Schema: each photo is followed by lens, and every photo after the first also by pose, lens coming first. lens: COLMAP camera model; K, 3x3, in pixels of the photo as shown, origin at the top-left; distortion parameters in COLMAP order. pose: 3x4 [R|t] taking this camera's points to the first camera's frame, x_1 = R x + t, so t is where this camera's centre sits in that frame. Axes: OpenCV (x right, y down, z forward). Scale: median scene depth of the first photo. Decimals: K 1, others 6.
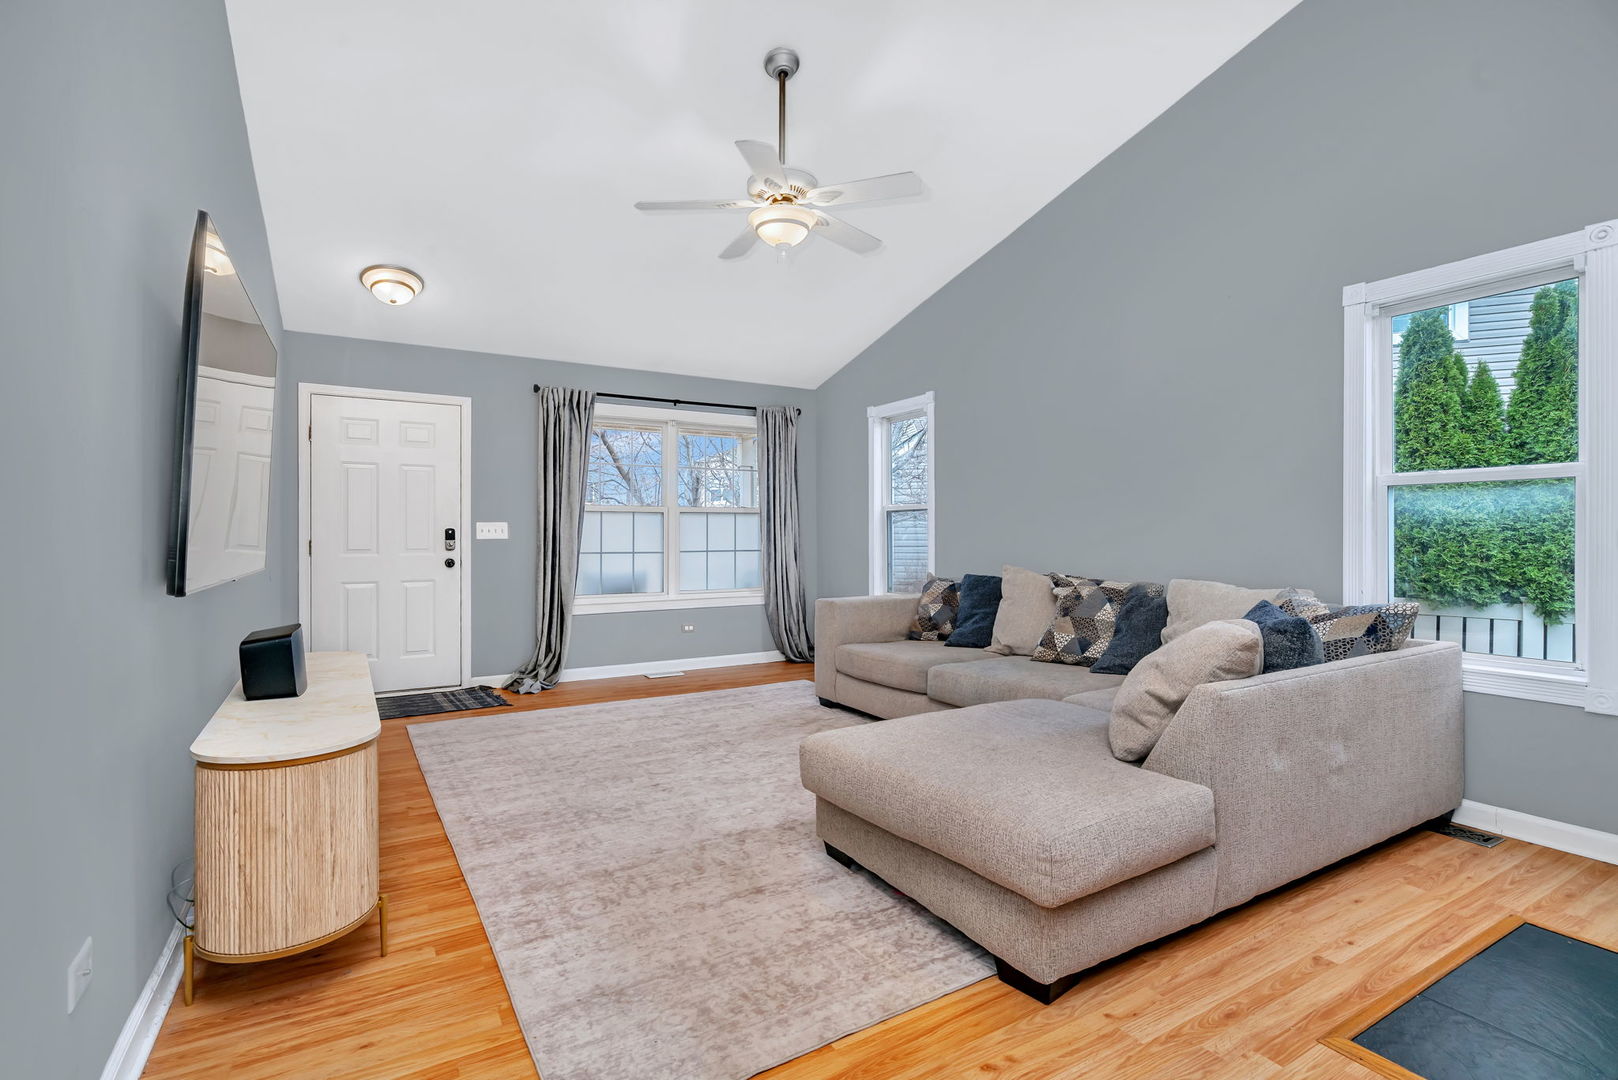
lens RADIAL K [[754.8, 0, 800.3], [0, 754.8, 545.4], [0, 0, 1]] dist [-0.001701, 0.000570]
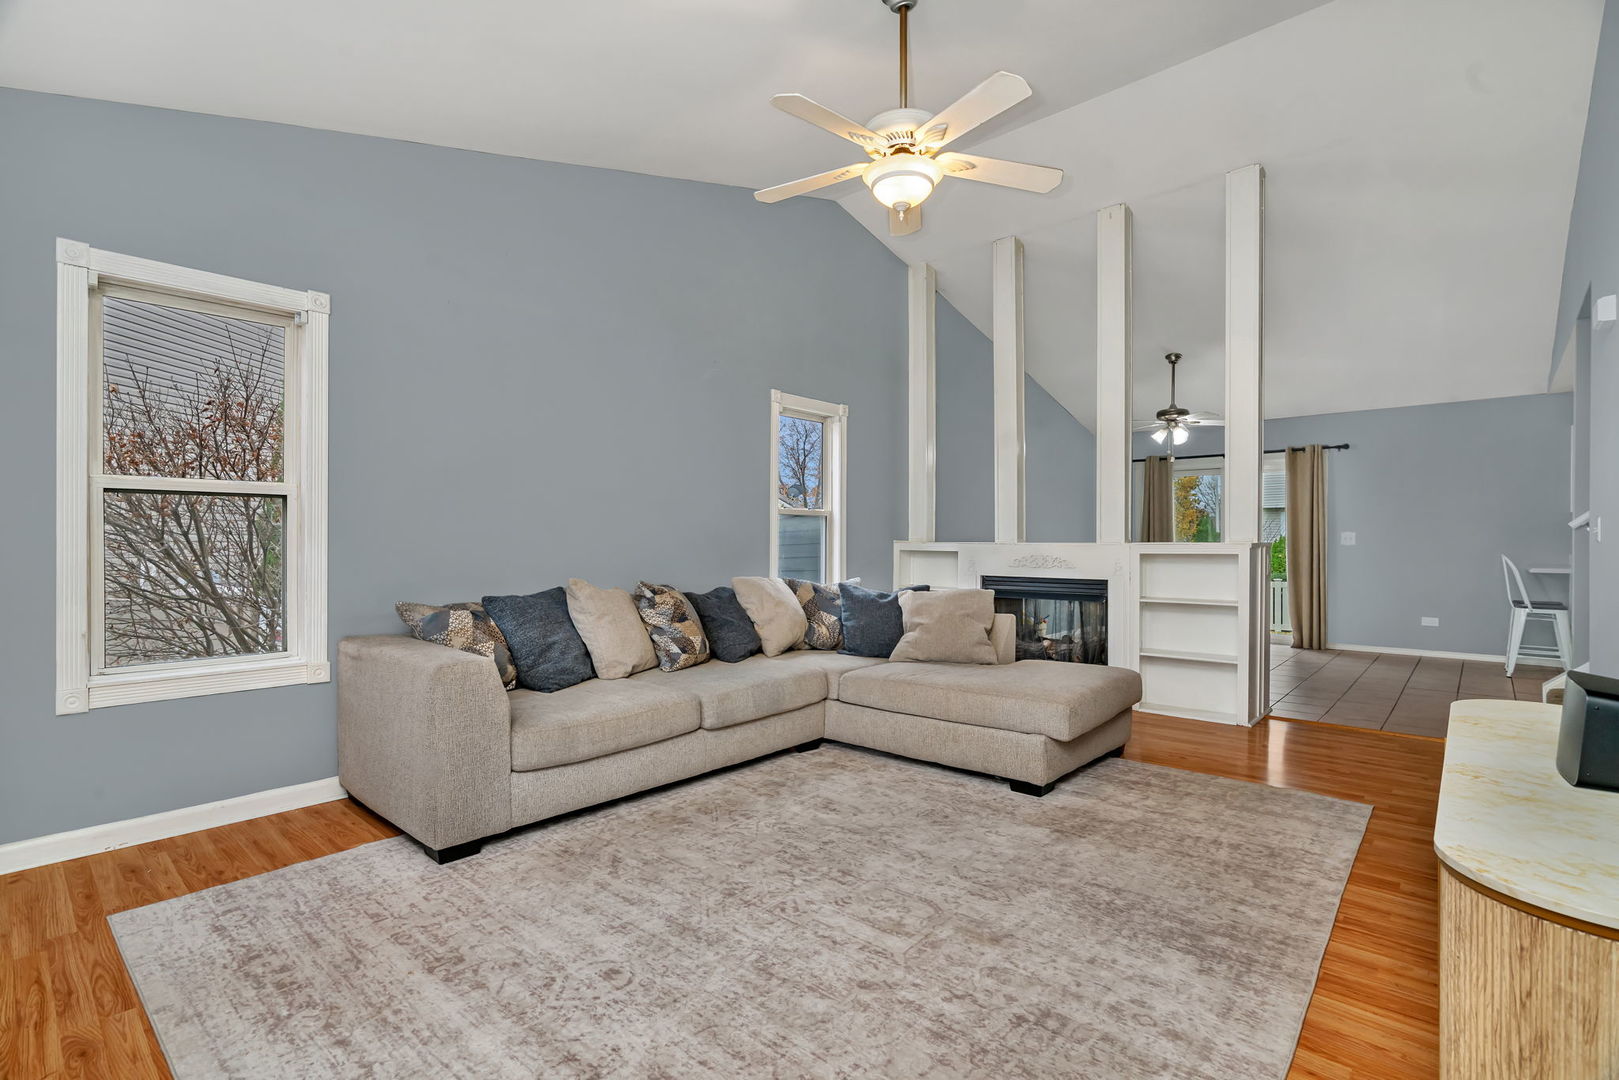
lens RADIAL K [[755.2, 0, 800.8], [0, 755.2, 545.4], [0, 0, 1]] dist [-0.001701, 0.000570]
pose [[-0.292259, 0.001283, 0.956338, -0.901823], [0.012370, 0.999921, 0.002439, -0.013051], [-0.956259, 0.012543, -0.292251, 1.501863]]
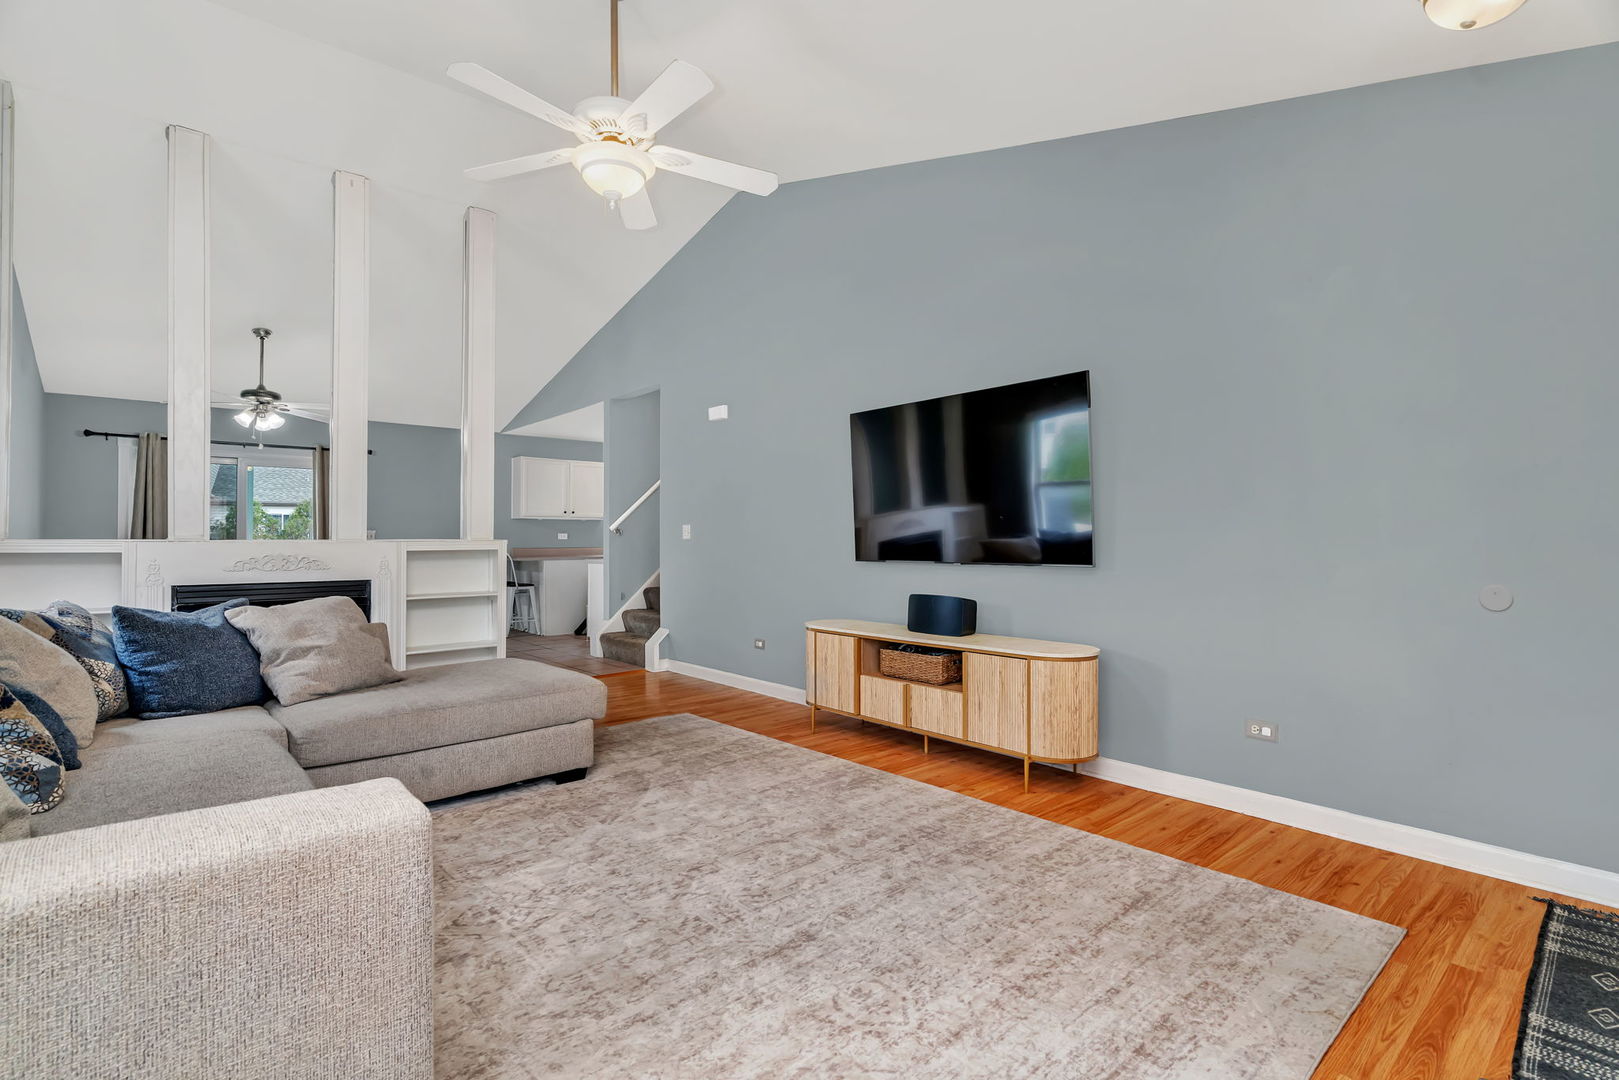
lens RADIAL K [[758.1, 0, 811.7], [0, 758.1, 533.0], [0, 0, 1]] dist [0.001869, -0.011486]
pose [[-0.982037, -0.000459, -0.188686, -0.090617], [-0.000353, 1.000000, -0.000594, -0.019617], [0.188686, -0.000517, -0.982037, 2.061517]]
